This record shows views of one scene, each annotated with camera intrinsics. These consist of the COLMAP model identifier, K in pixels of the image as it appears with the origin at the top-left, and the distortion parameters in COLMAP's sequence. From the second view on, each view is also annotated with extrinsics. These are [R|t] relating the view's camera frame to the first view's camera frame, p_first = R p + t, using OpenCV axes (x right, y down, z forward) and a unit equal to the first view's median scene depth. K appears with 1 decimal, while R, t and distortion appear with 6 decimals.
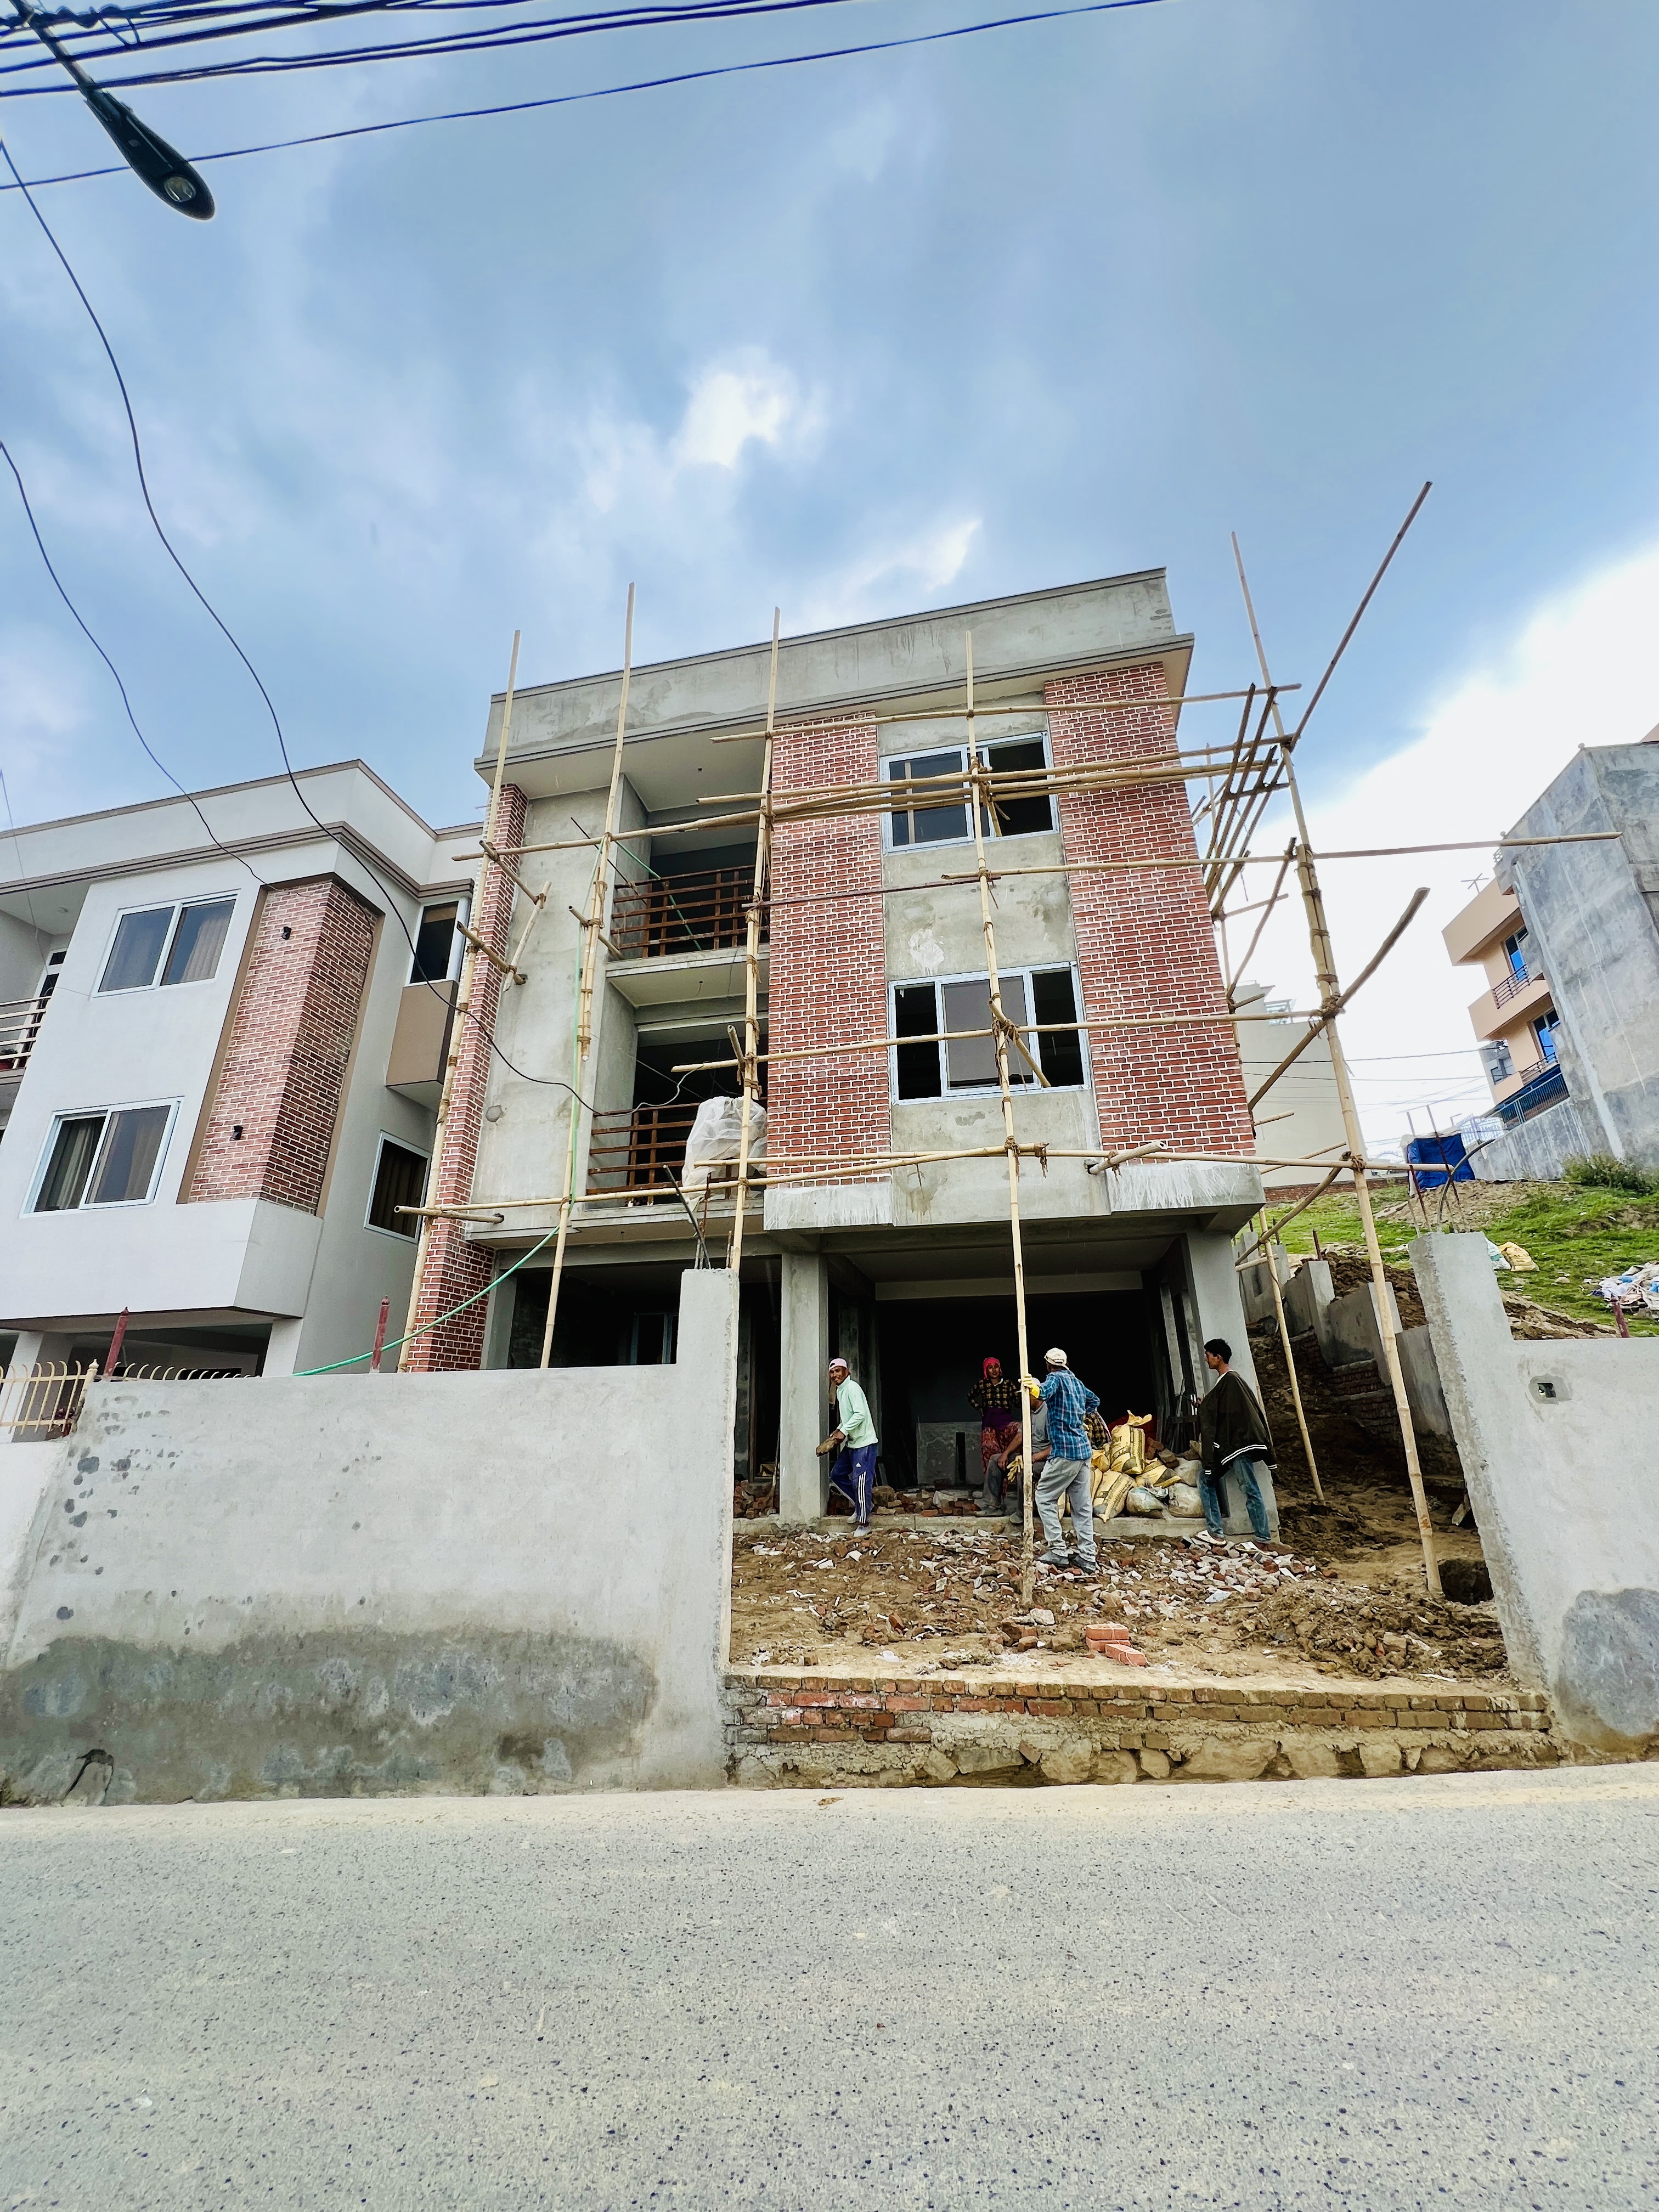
lens RADIAL K [[884.4, 0, 834.0], [0, 884.4, 1104.5], [0, 0, 1]] dist [0.000827, 0.000281]
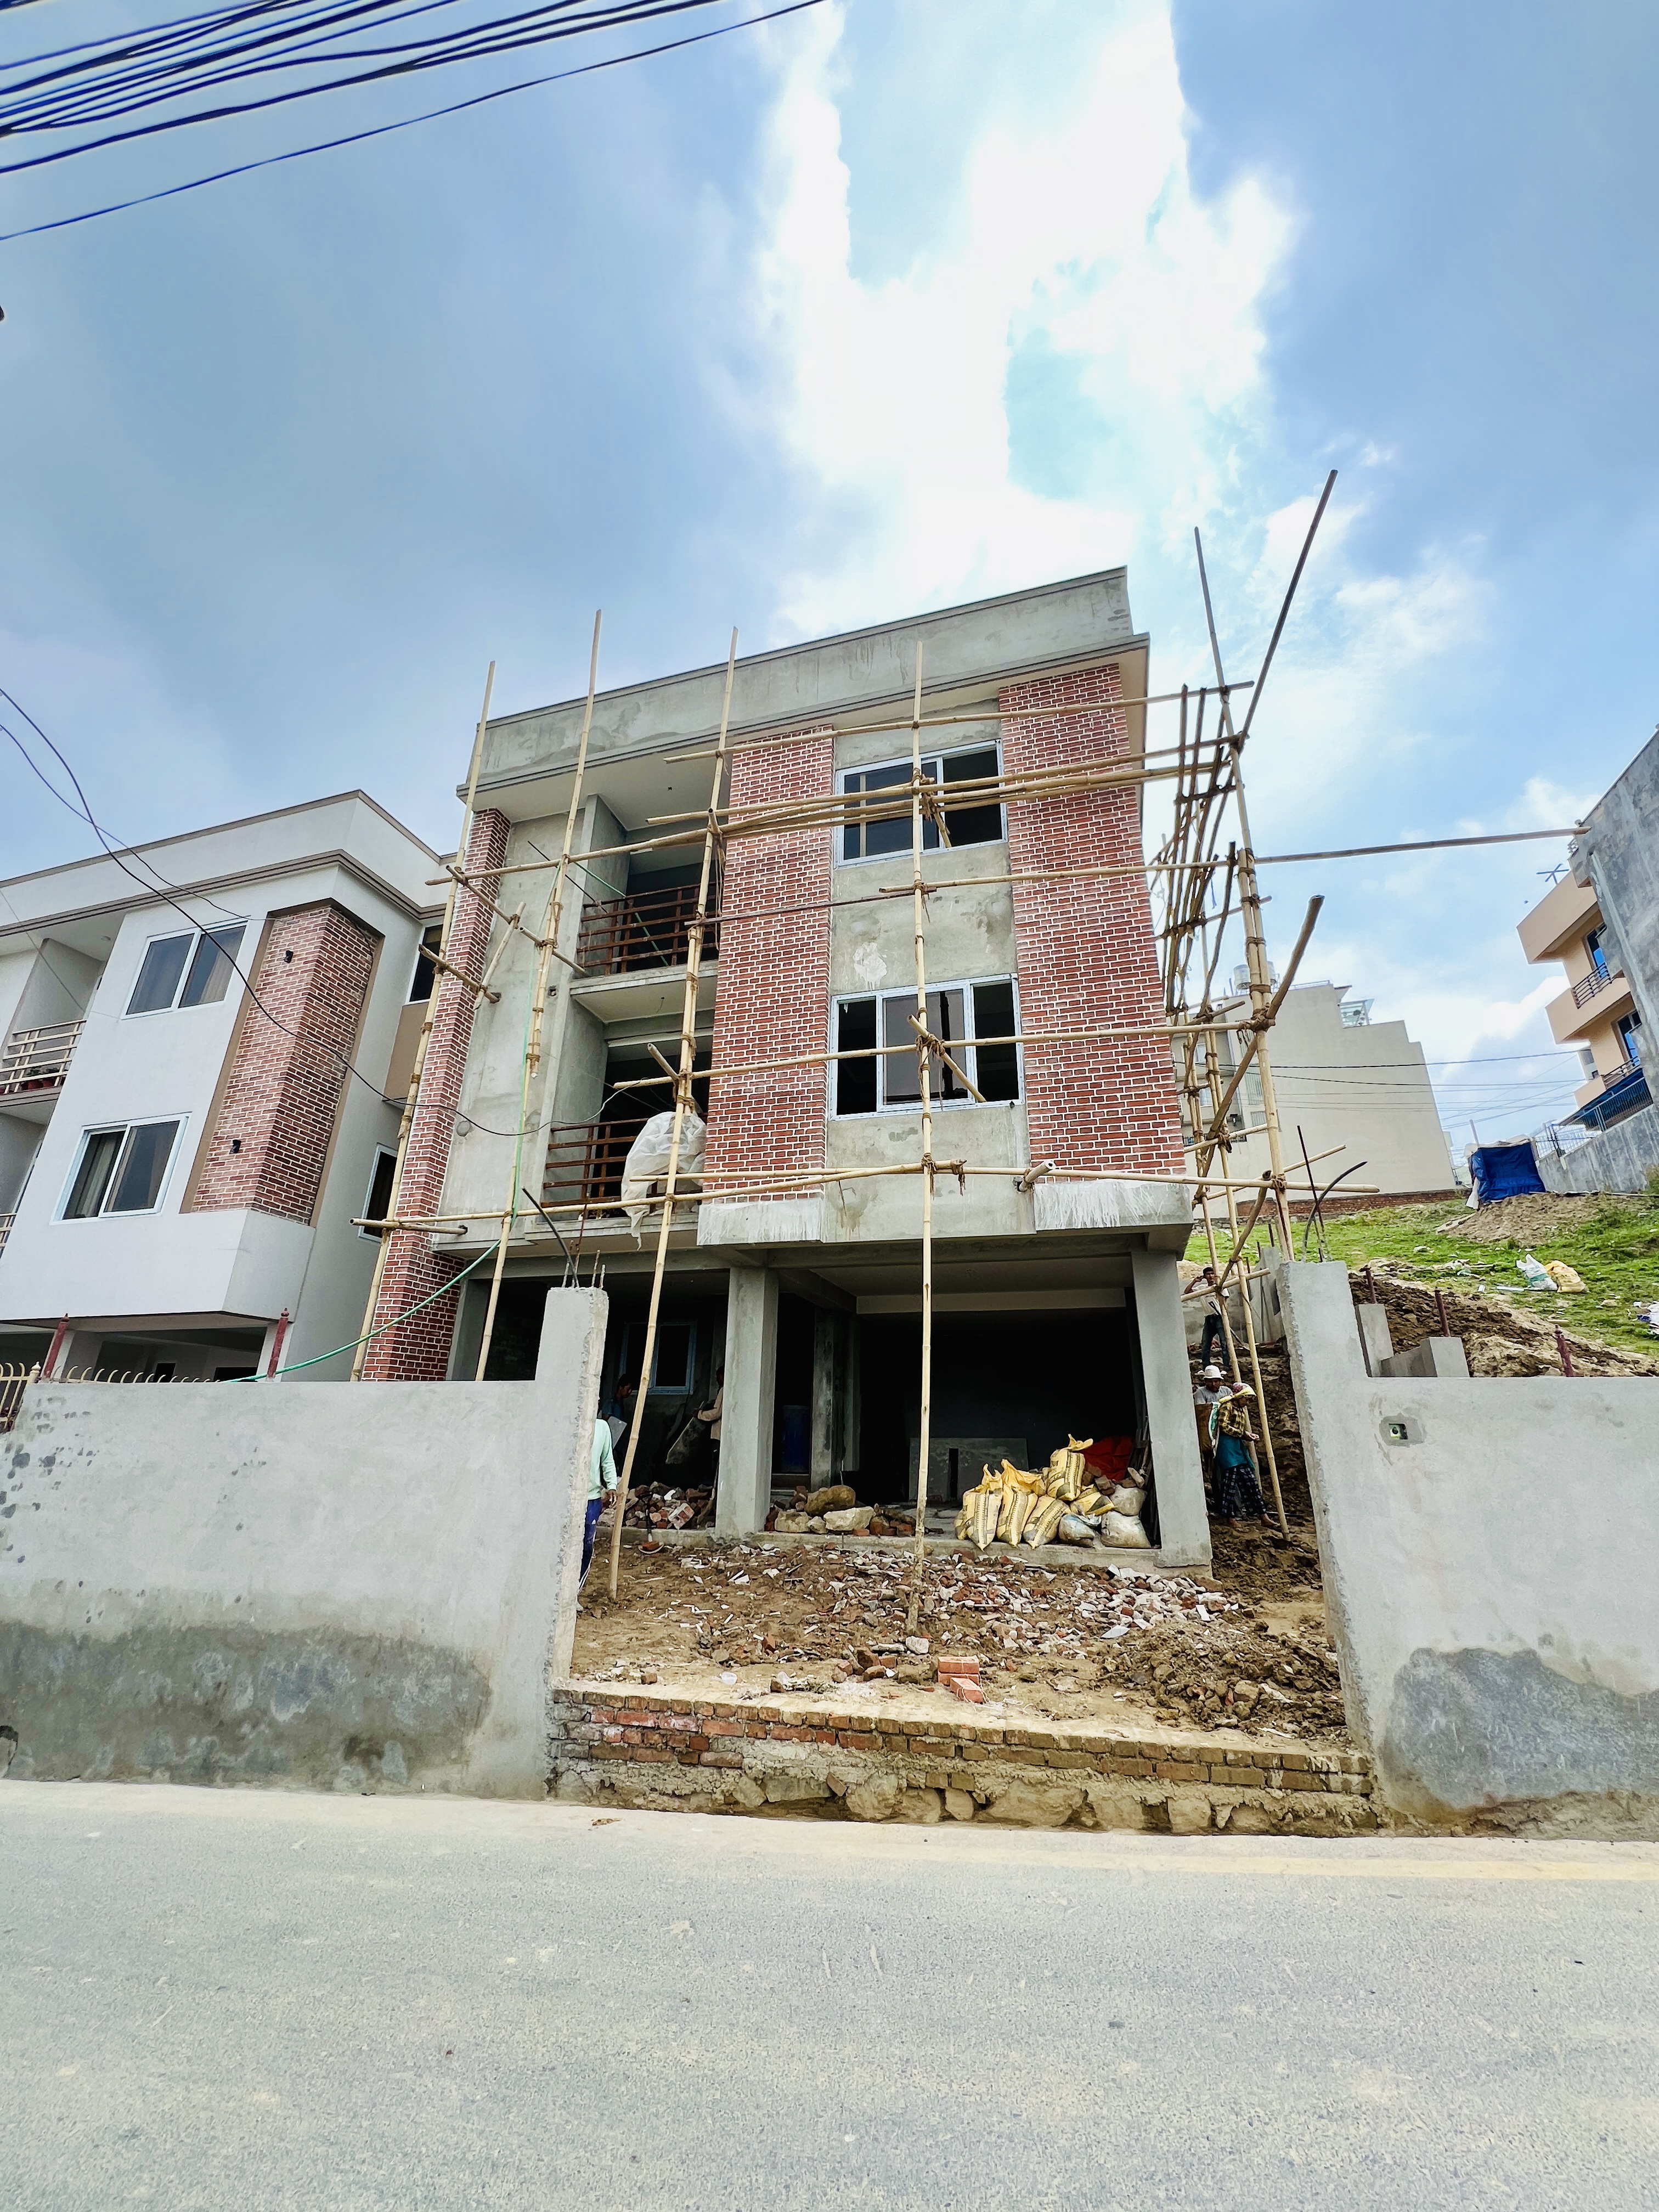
lens RADIAL K [[885.6, 0, 829.5], [0, 885.6, 1106.0], [0, 0, 1]] dist [-0.002537, 0.000685]
pose [[0.996241, -0.003603, -0.086550, 0.164336], [0.003162, 0.999981, -0.005240, -0.011259], [0.086567, 0.004947, 0.996234, 0.006380]]
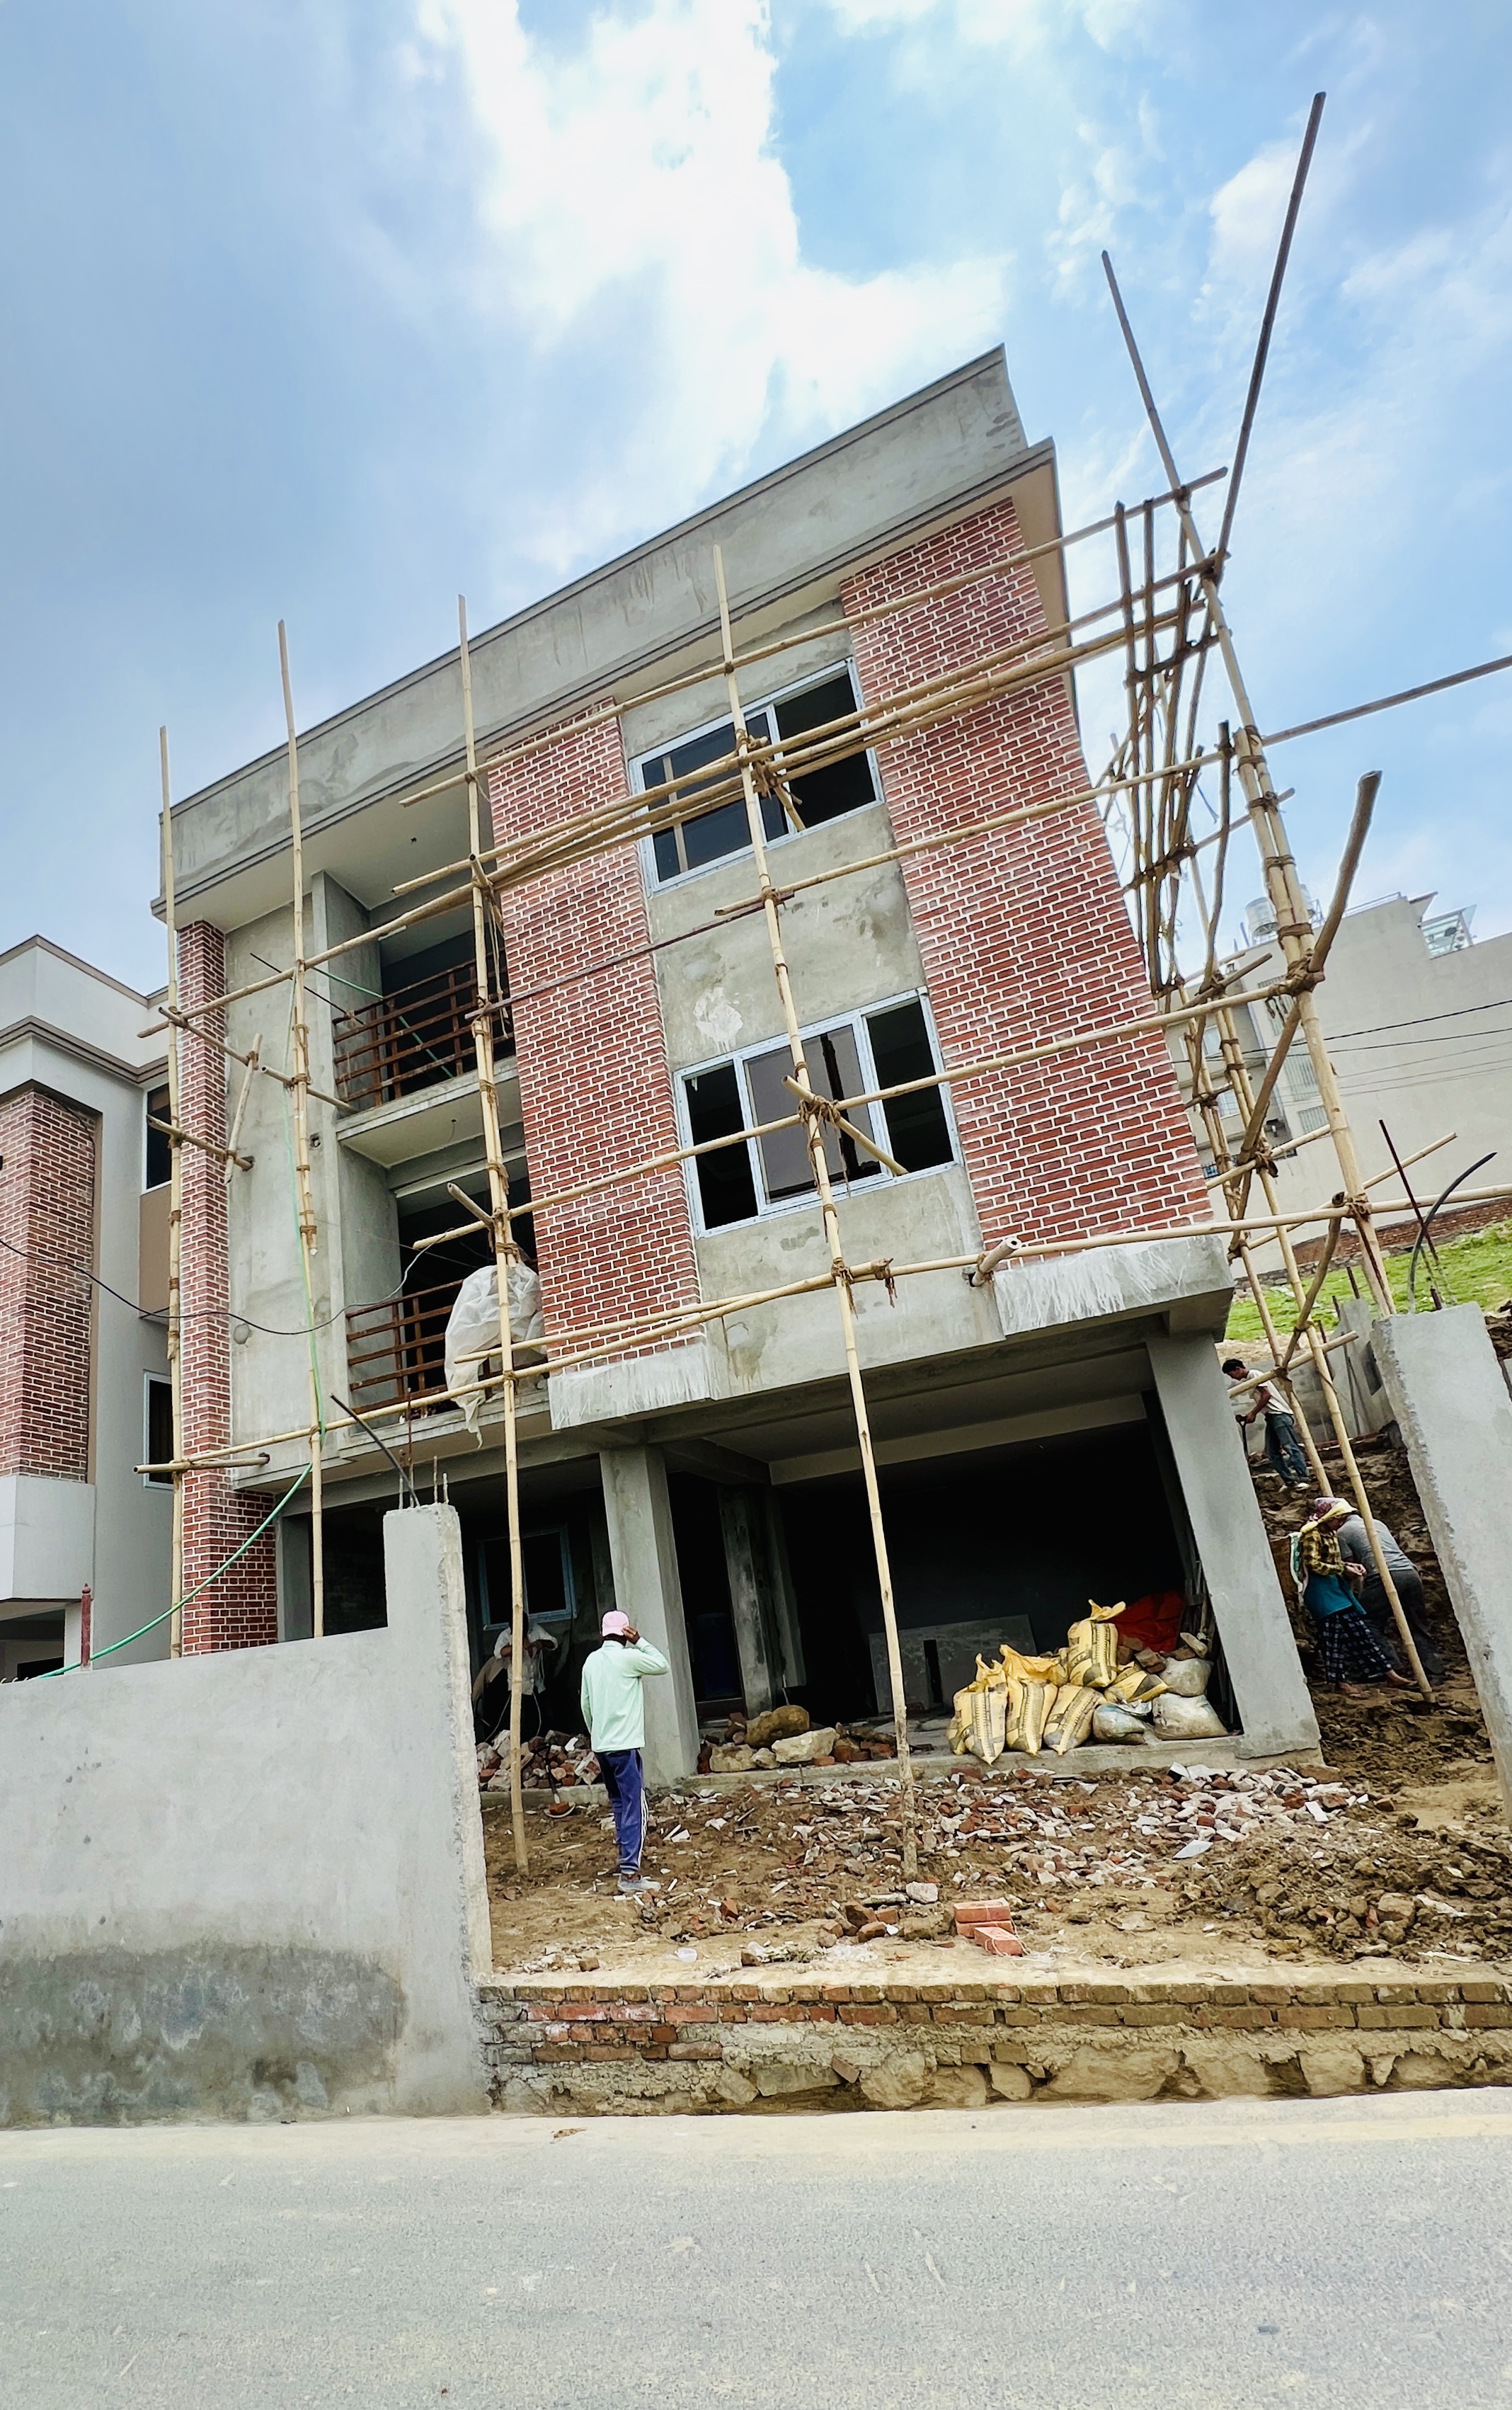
lens RADIAL K [[1199.9, 0, 753.6], [0, 1199.9, 1291.3], [0, 0, 1]] dist [-0.002667, -0.000810]
pose [[0.956412, -0.167893, -0.238930, 0.365540], [0.188066, 0.980060, 0.064133, -0.012820], [0.223398, -0.106273, 0.968917, 0.027757]]
